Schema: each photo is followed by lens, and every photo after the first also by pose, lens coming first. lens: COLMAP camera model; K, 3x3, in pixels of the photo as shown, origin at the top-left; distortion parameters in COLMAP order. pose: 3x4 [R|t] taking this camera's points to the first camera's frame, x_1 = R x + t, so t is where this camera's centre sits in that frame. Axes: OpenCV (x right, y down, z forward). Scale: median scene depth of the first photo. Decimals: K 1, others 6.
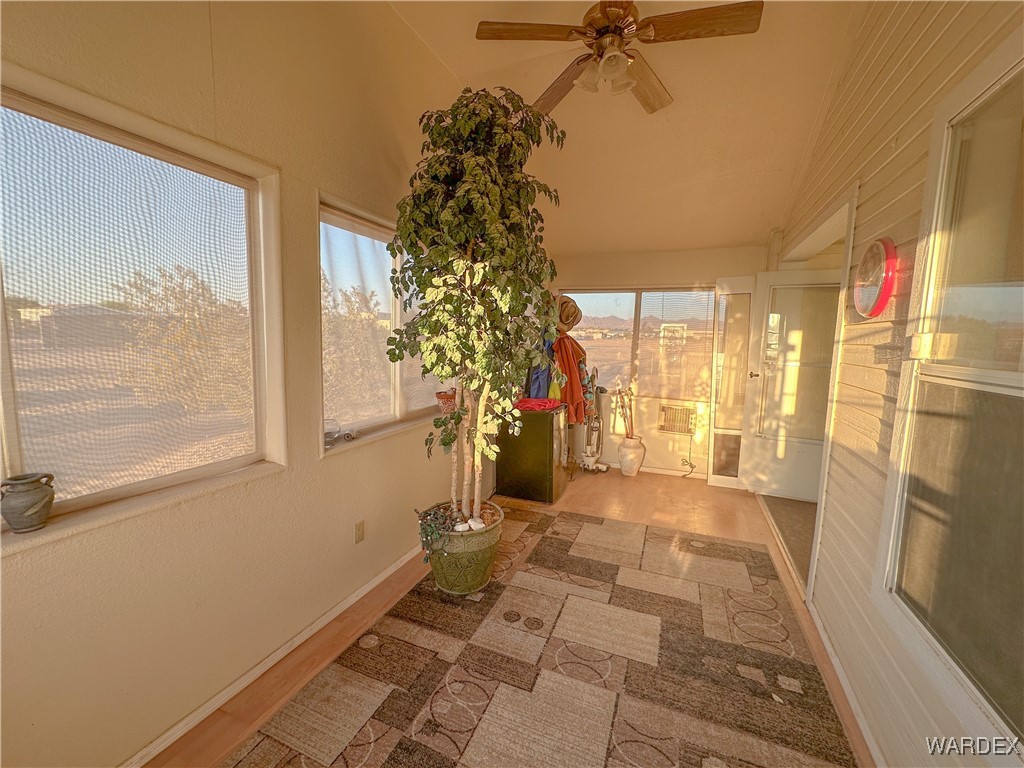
lens RADIAL K [[413.1, 0, 515.3], [0, 413.1, 382.3], [0, 0, 1]] dist [-0.000504, 0.001089]
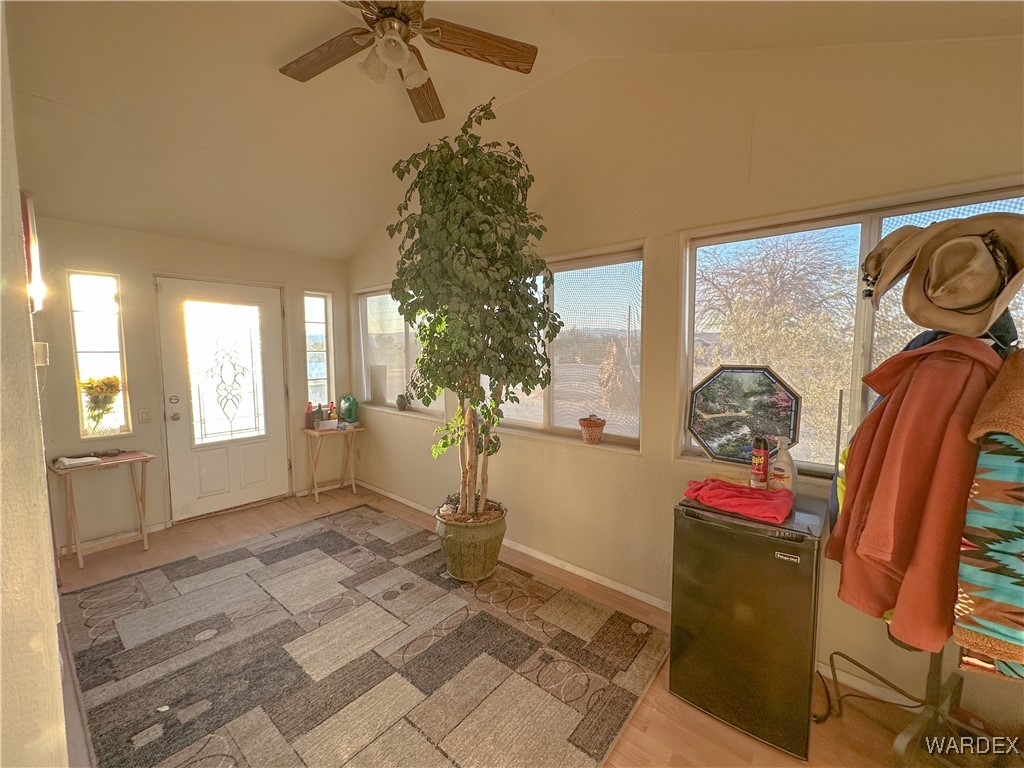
lens RADIAL K [[413.1, 0, 515.2], [0, 413.1, 386.1], [0, 0, 1]] dist [-0.000504, 0.001089]
pose [[-0.290261, 0.058391, -0.955164, 1.034131], [-0.112088, 0.989191, 0.094533, -0.162999], [0.950360, 0.134502, -0.280579, 1.582927]]
